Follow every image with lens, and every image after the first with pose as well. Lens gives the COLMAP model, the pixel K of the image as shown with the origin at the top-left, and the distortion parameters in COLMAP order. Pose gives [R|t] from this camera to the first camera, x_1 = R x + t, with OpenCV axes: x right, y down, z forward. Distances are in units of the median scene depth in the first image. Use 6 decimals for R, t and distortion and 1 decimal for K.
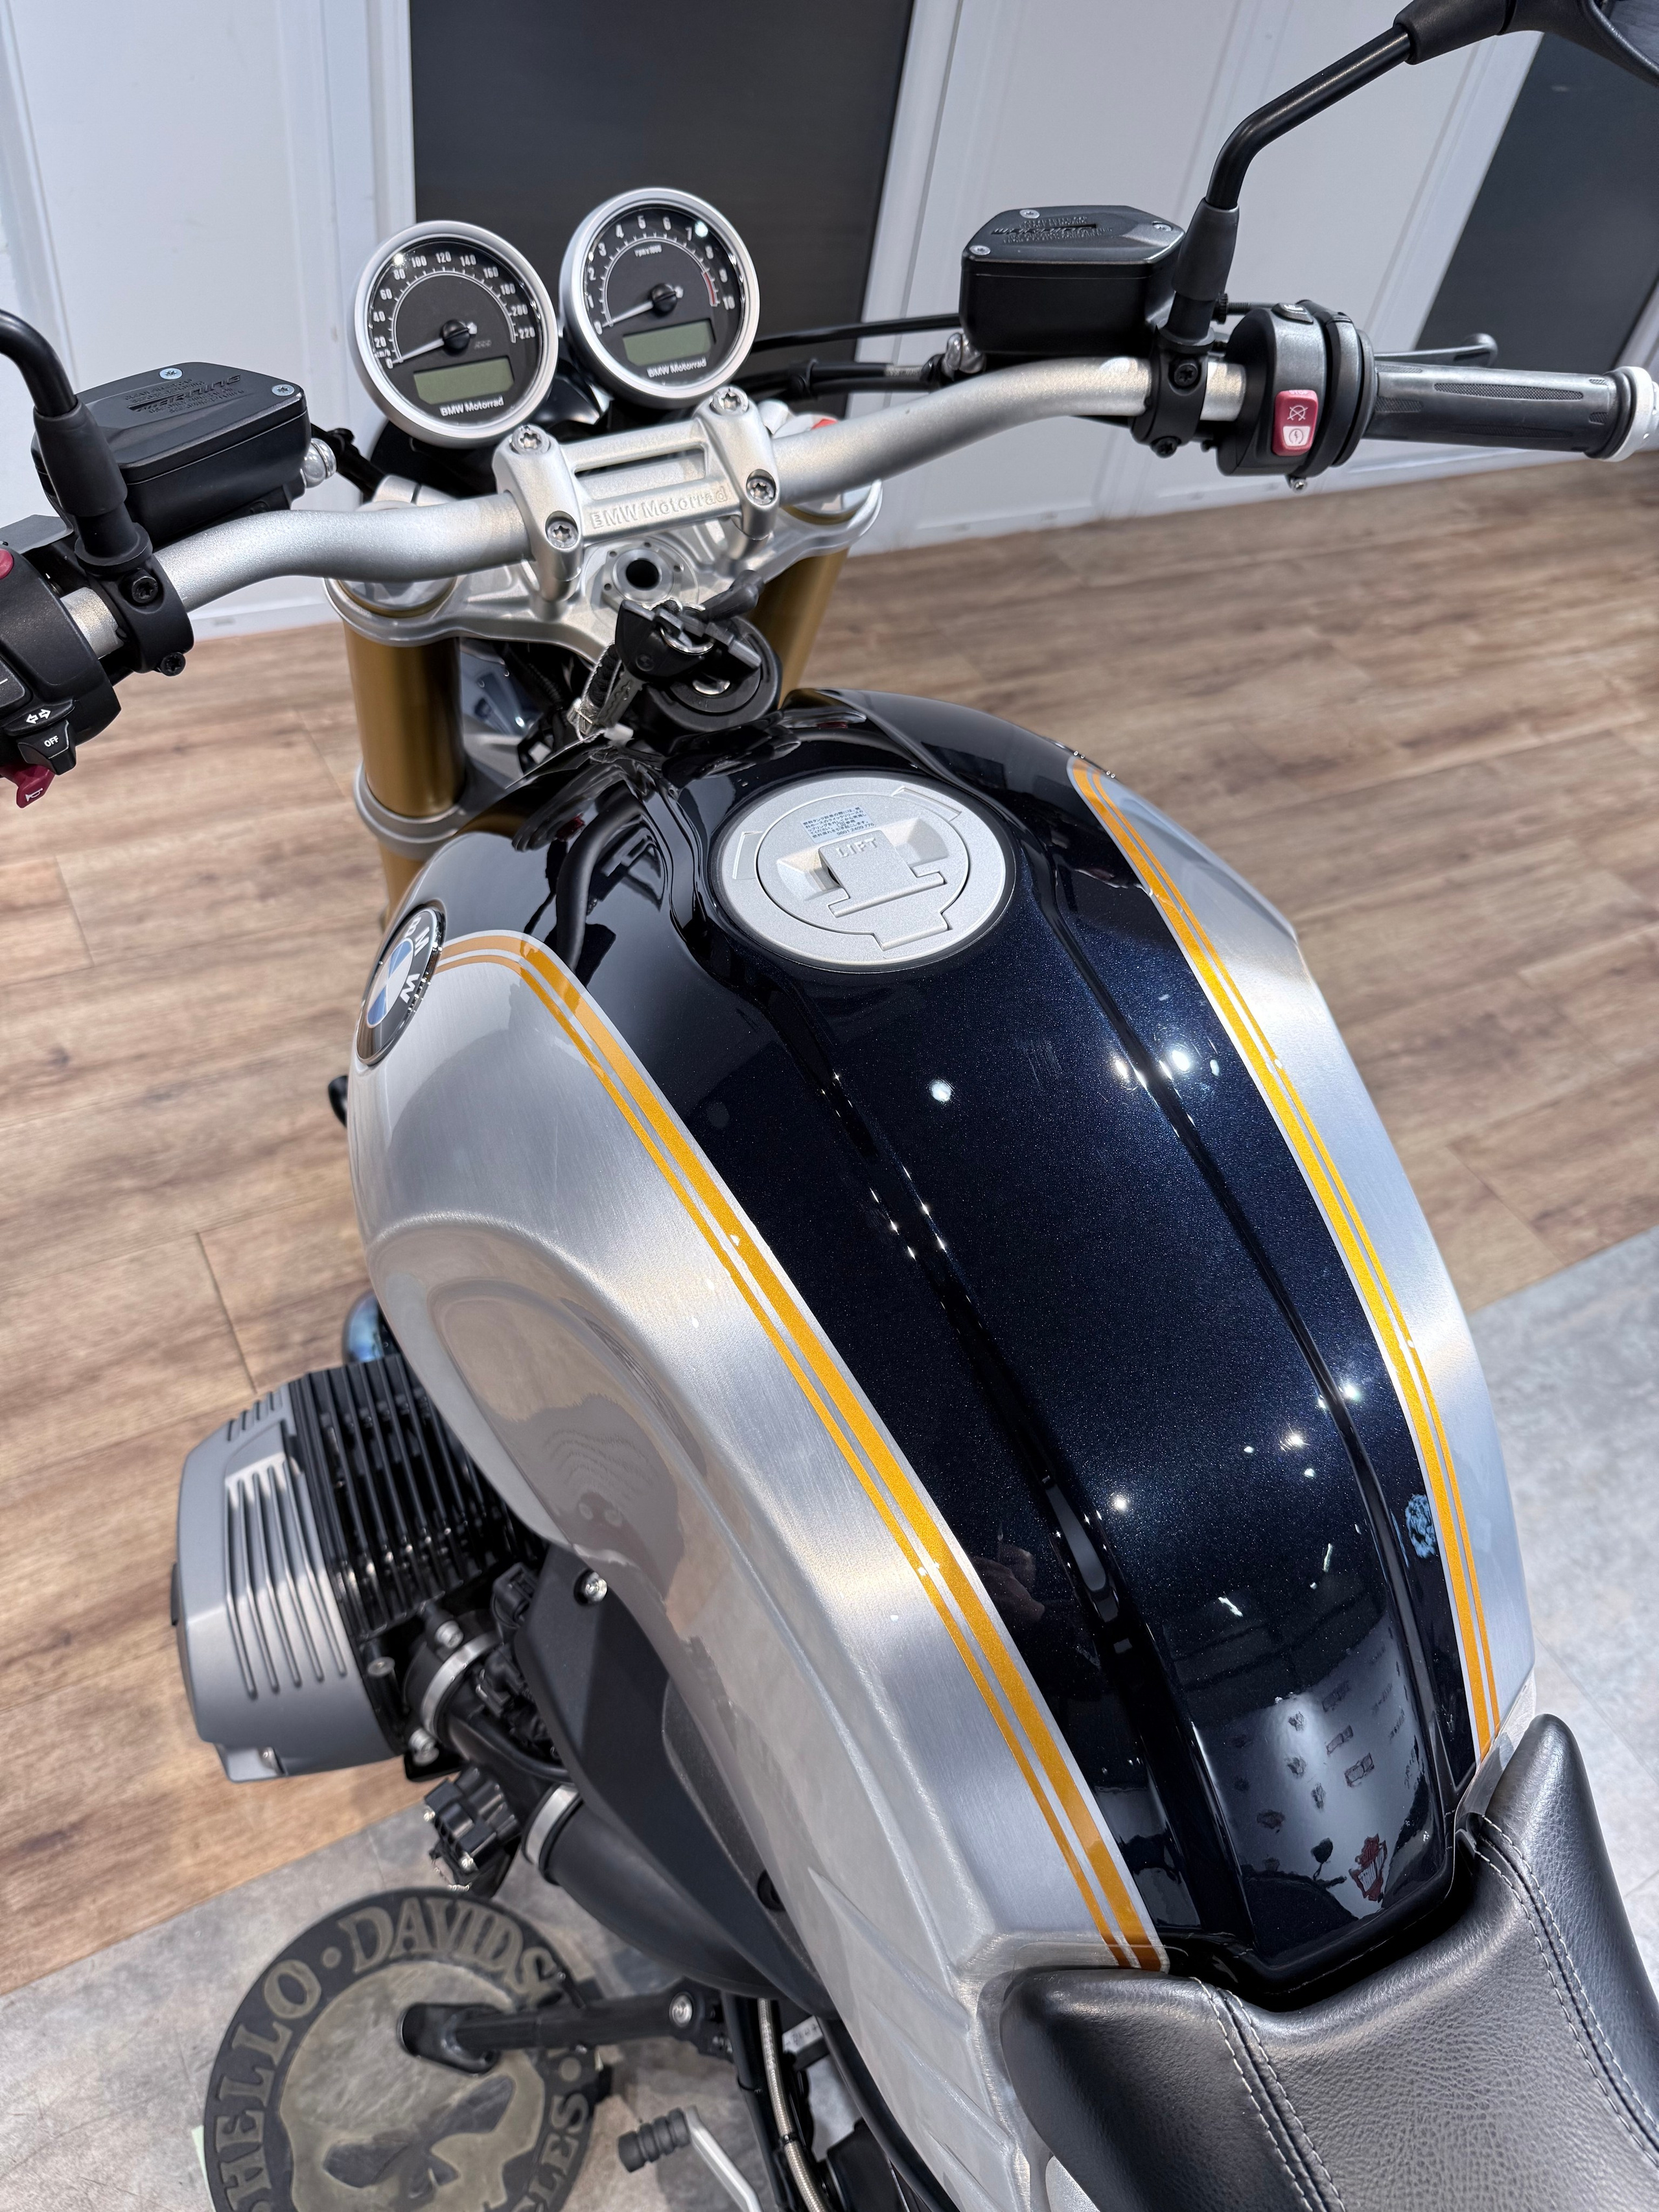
lens RADIAL K [[1558.4, 0, 829.5], [0, 1558.4, 1106.0], [0, 0, 1]] dist [0.047643, -0.078567]
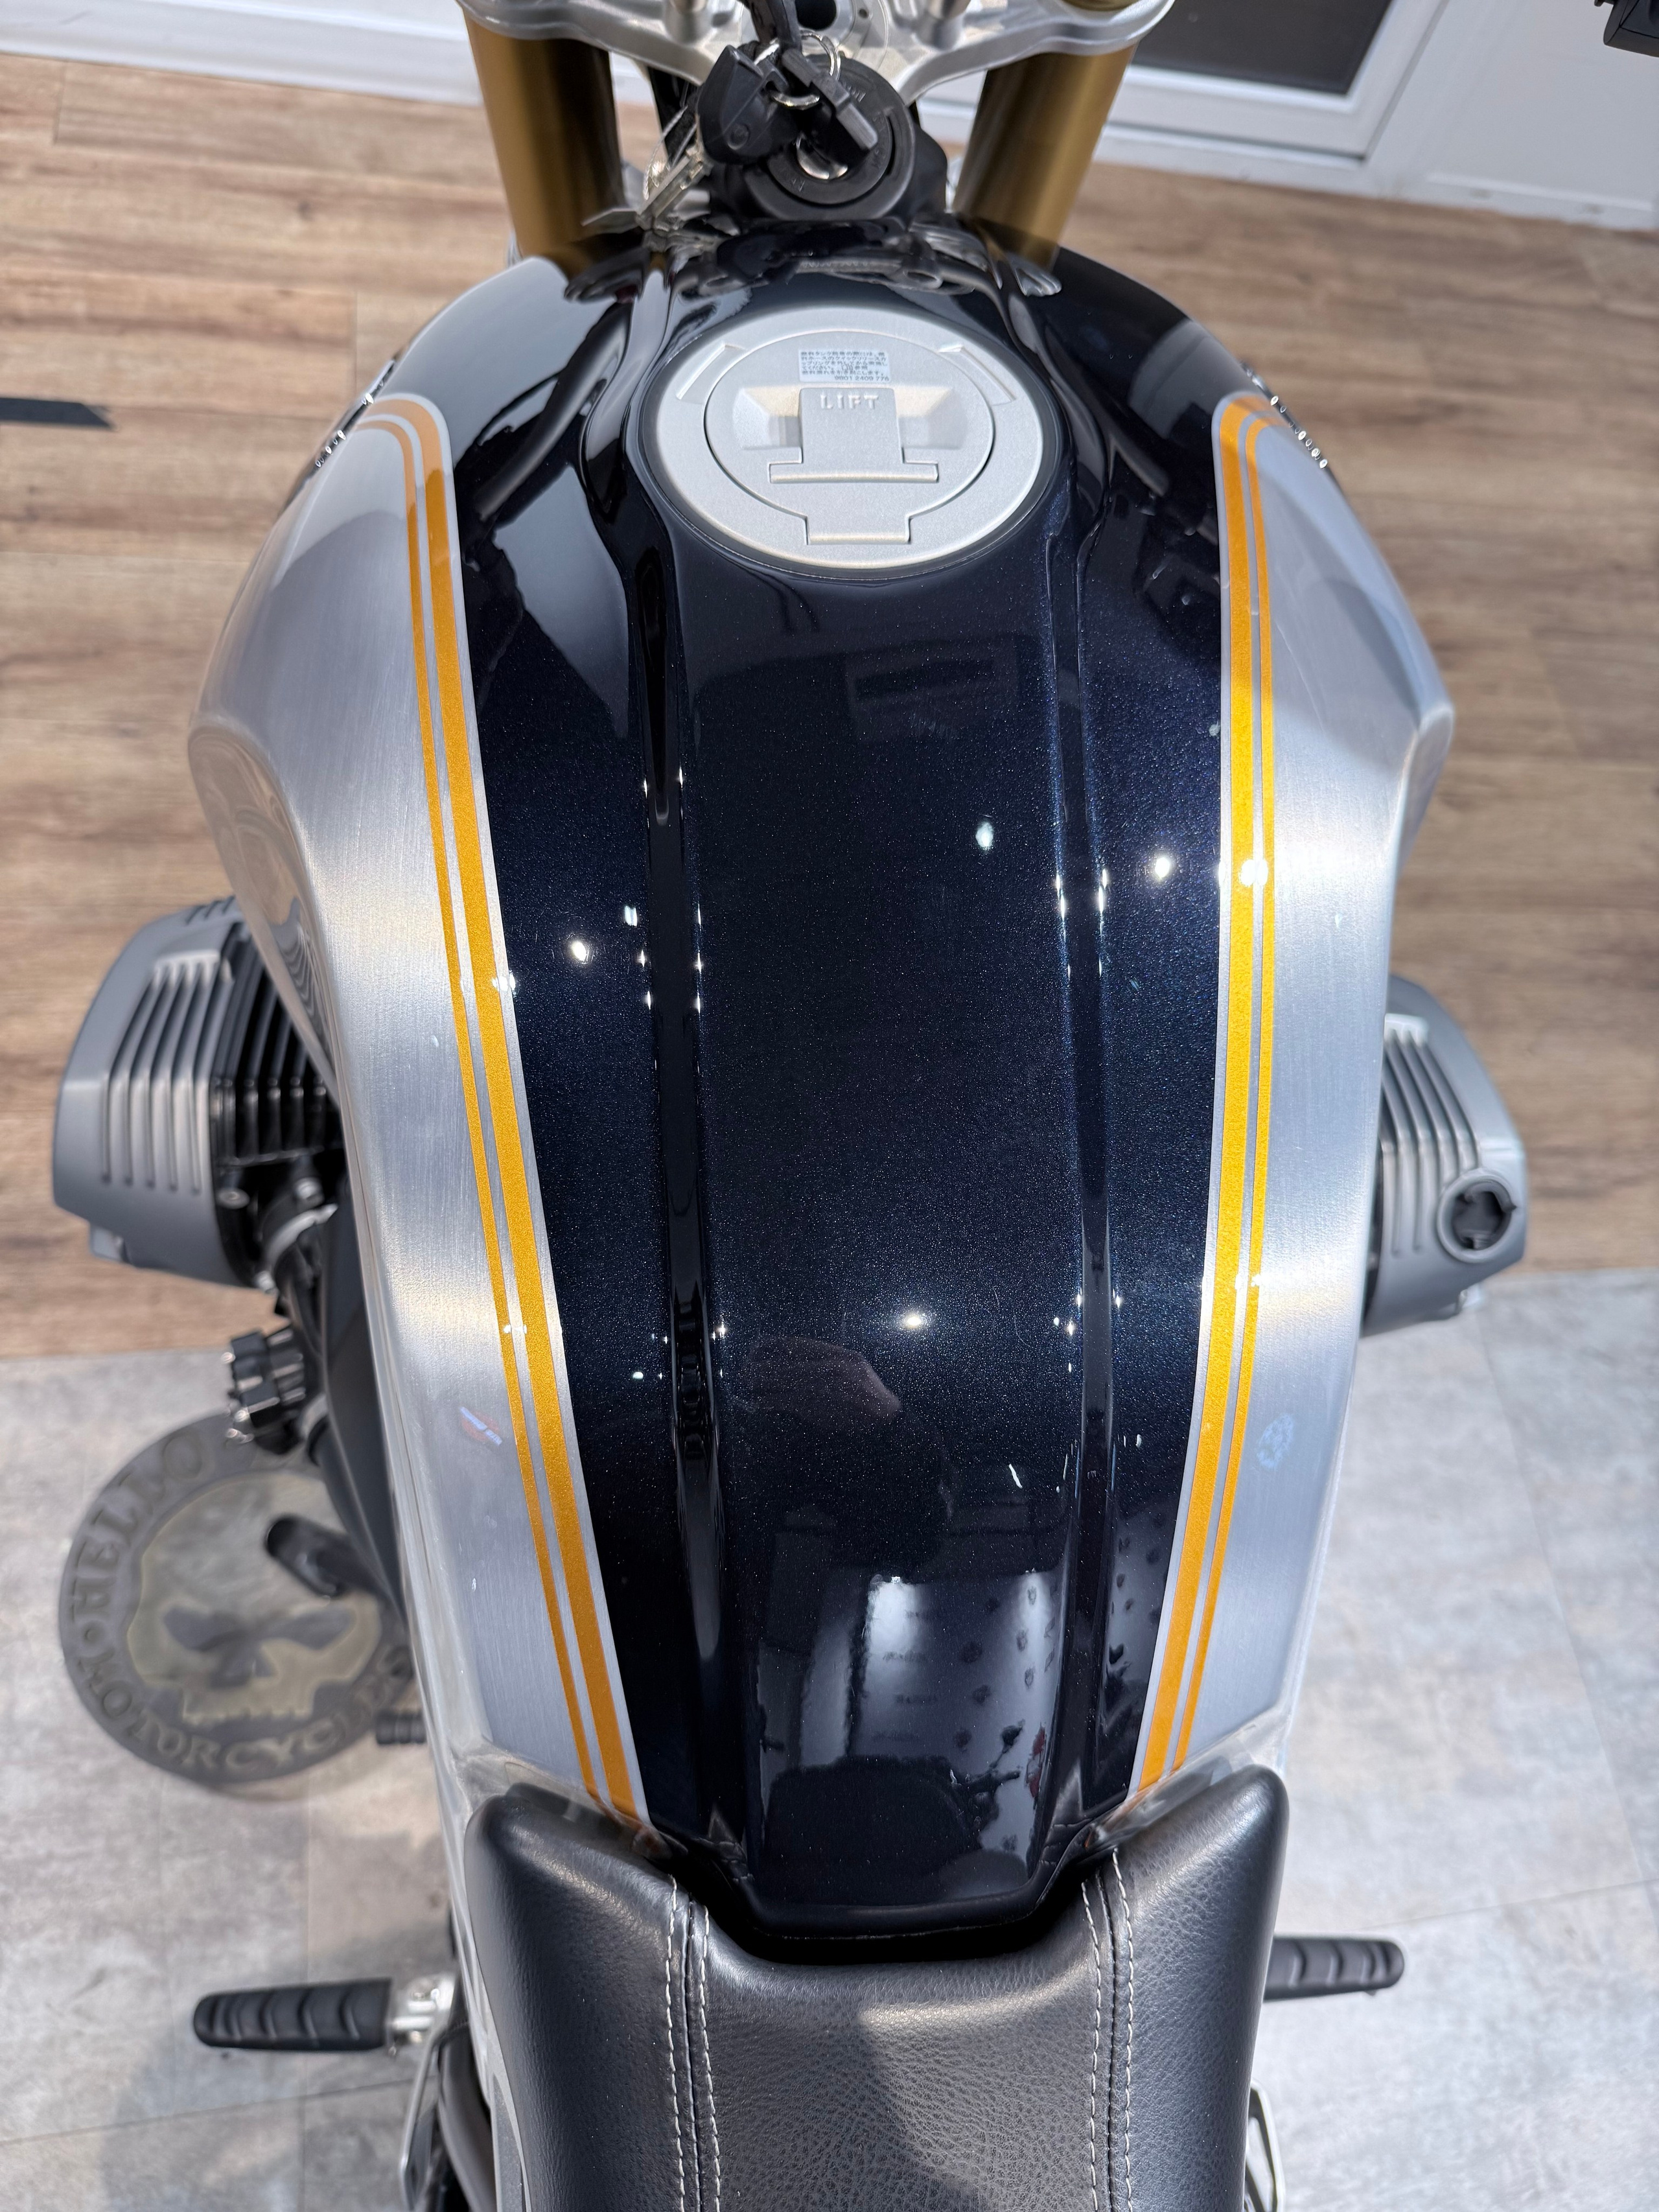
lens RADIAL K [[1601.5, 0, 829.5], [0, 1601.5, 1106.0], [0, 0, 1]] dist [-0.031086, -0.000239]
pose [[0.929621, 0.339425, -0.143513, 0.127072], [-0.303471, 0.926036, 0.224417, -0.013691], [0.209071, -0.165071, 0.963868, 0.122340]]
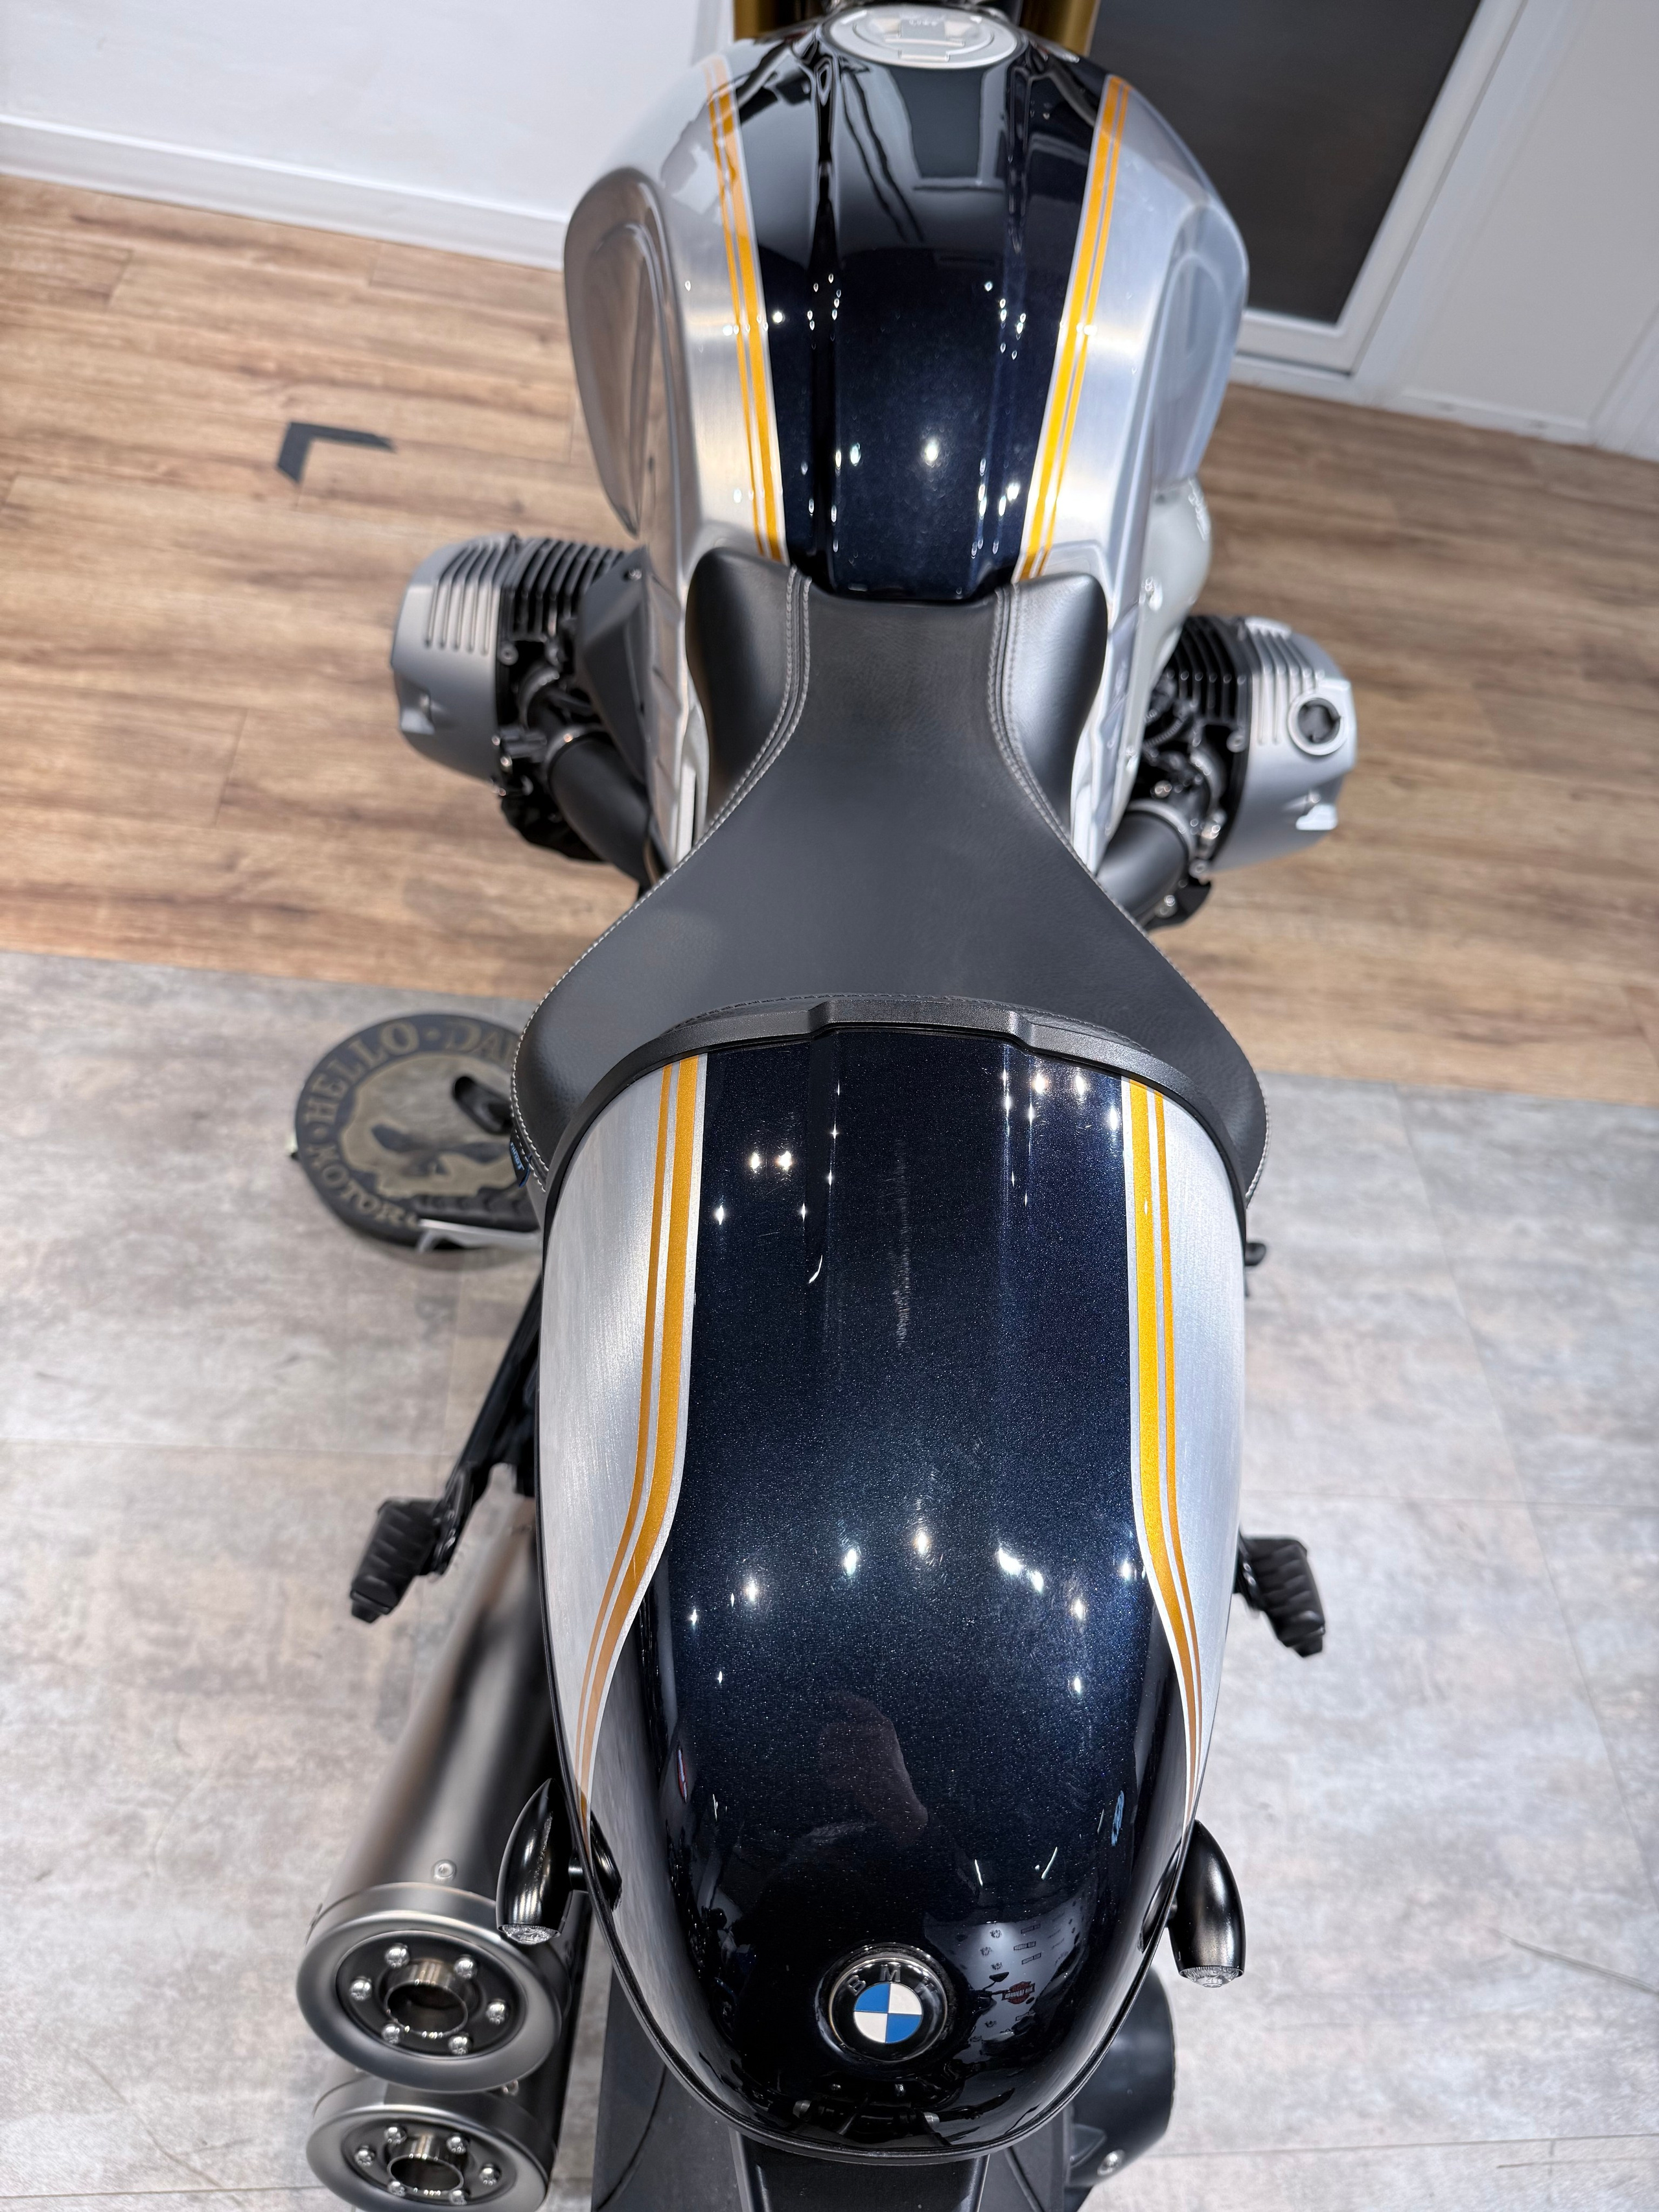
lens RADIAL K [[1569.7, 0, 829.5], [0, 1569.7, 1106.0], [0, 0, 1]] dist [0.039149, -0.134542]
pose [[0.898077, 0.358622, -0.254654, 0.396817], [-0.357936, 0.932368, 0.050711, 0.435427], [0.255617, 0.045607, 0.965702, -0.260101]]
